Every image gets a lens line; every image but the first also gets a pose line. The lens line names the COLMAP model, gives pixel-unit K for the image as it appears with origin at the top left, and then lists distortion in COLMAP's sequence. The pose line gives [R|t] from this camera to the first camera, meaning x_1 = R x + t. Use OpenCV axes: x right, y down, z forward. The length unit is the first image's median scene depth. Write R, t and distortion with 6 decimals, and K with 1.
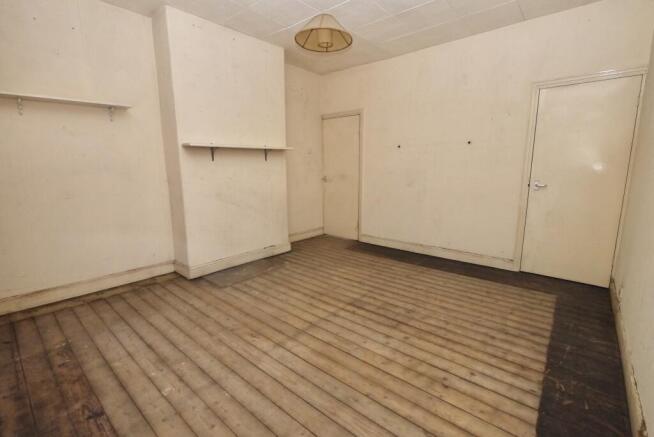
lens RADIAL K [[297.4, 0, 327.0], [0, 297.4, 218.5], [0, 0, 1]] dist [-0.002698, -0.000341]
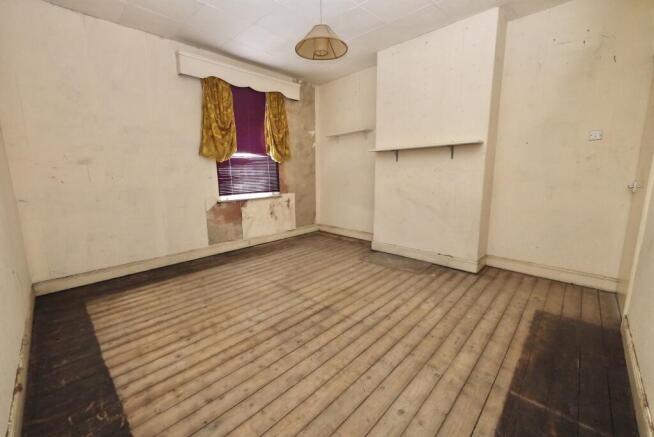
lens RADIAL K [[264.7, 0, 327.6], [0, 264.7, 213.6], [0, 0, 1]] dist [-0.002319, 0.000146]
pose [[-0.054318, 0.162308, -0.985244, 0.928906], [-0.157574, 0.972944, 0.168969, -0.166017], [0.986012, 0.164426, -0.027273, 1.031927]]
